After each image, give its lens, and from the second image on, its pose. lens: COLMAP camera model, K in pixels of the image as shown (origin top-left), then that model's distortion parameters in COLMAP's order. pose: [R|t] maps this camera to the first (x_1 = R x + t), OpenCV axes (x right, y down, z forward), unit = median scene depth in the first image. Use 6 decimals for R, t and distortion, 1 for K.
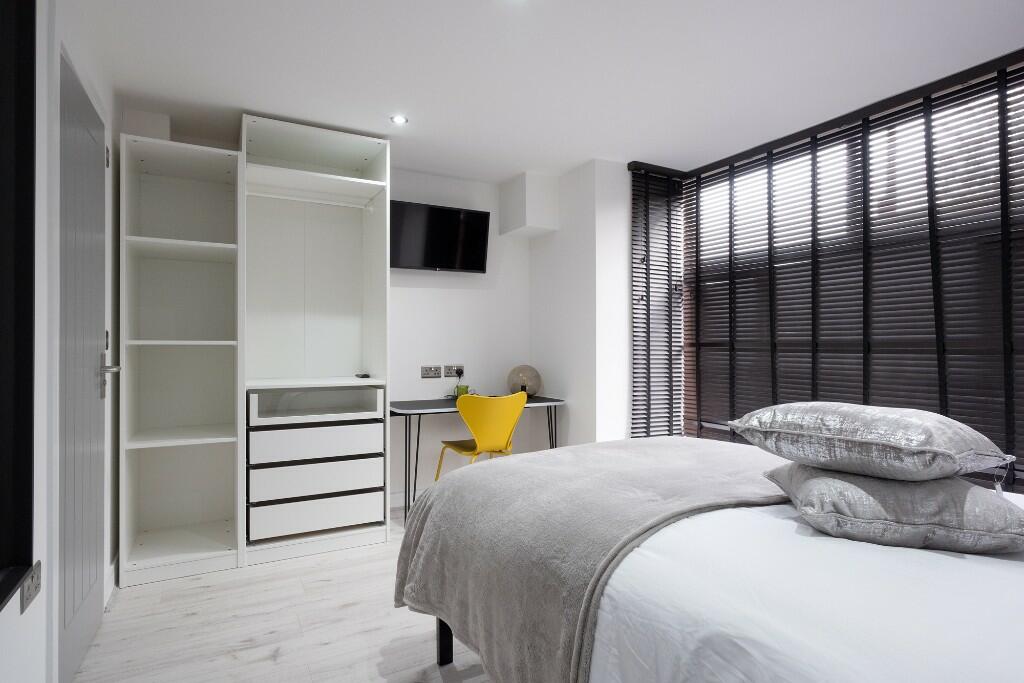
lens RADIAL K [[550.9, 0, 512.0], [0, 550.9, 341.5], [0, 0, 1]] dist [-0.003150, 0.000061]
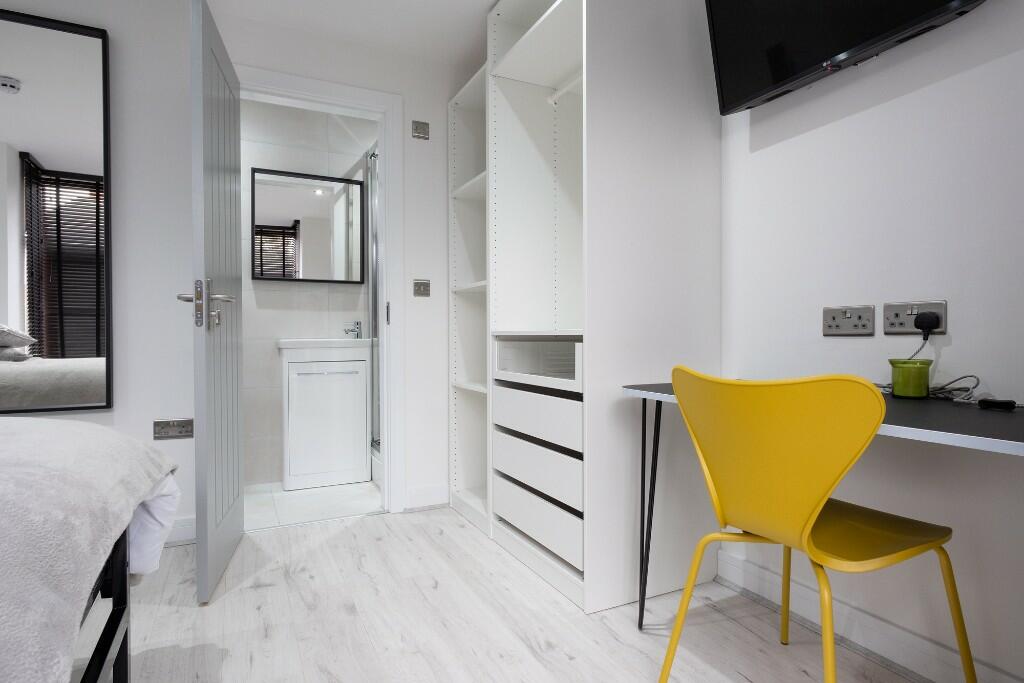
lens RADIAL K [[563.6, 0, 512.0], [0, 563.6, 341.5], [0, 0, 1]] dist [0.018881, -0.000136]
pose [[-0.059923, 0.007429, -0.998175, 0.361238], [0.007158, 0.999950, 0.007013, 0.082699], [0.998177, -0.006725, -0.059974, 0.985174]]
